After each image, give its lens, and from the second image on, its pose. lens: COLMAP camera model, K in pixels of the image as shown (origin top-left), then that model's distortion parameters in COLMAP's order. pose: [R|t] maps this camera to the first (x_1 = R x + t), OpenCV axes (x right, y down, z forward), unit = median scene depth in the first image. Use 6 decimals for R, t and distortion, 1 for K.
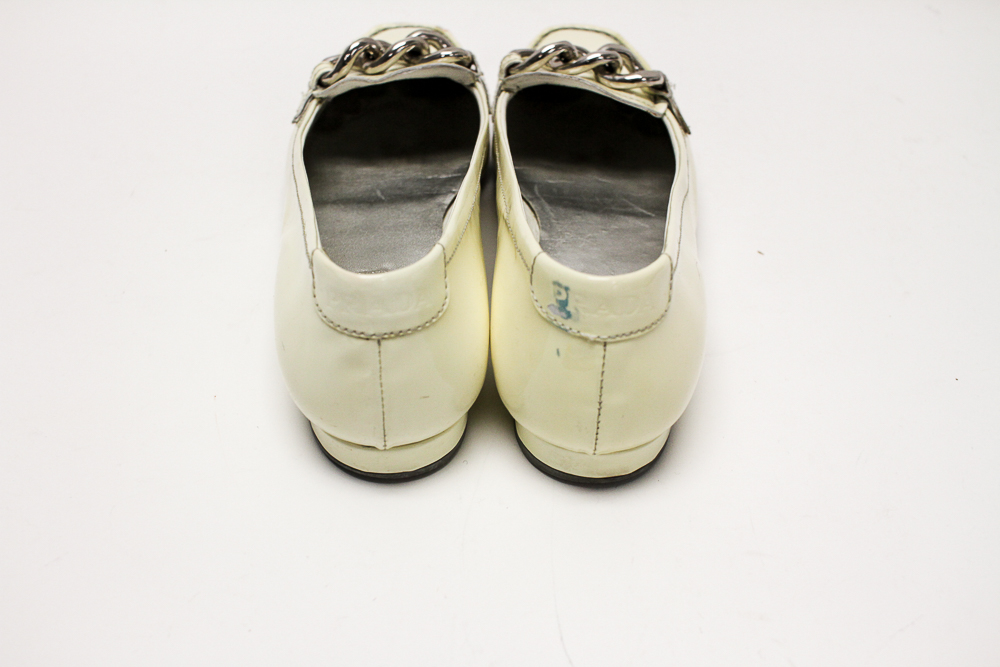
lens RADIAL K [[1187.7, 0, 503.1], [0, 1187.7, 334.6], [0, 0, 1]] dist [-0.109435, 0.000000]
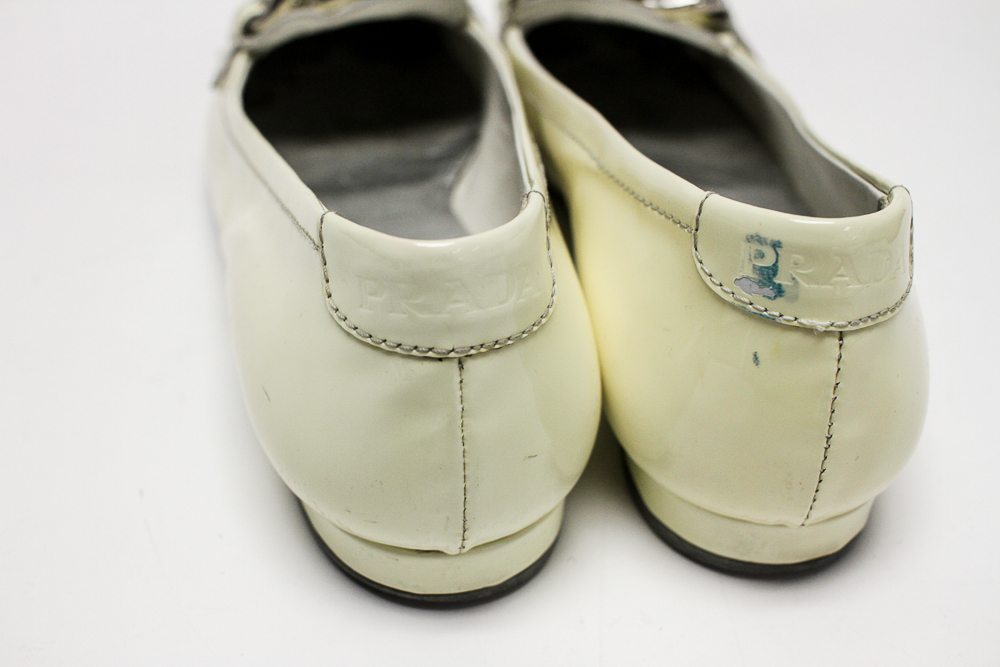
lens RADIAL K [[1187.7, 0, 496.0], [0, 1187.7, 332.5], [0, 0, 1]] dist [-0.109435, 0.000000]
pose [[0.989697, -0.077909, 0.120128, -0.152739], [0.085608, 0.994502, -0.060314, 0.026742], [-0.114768, 0.069976, 0.990925, 0.438464]]
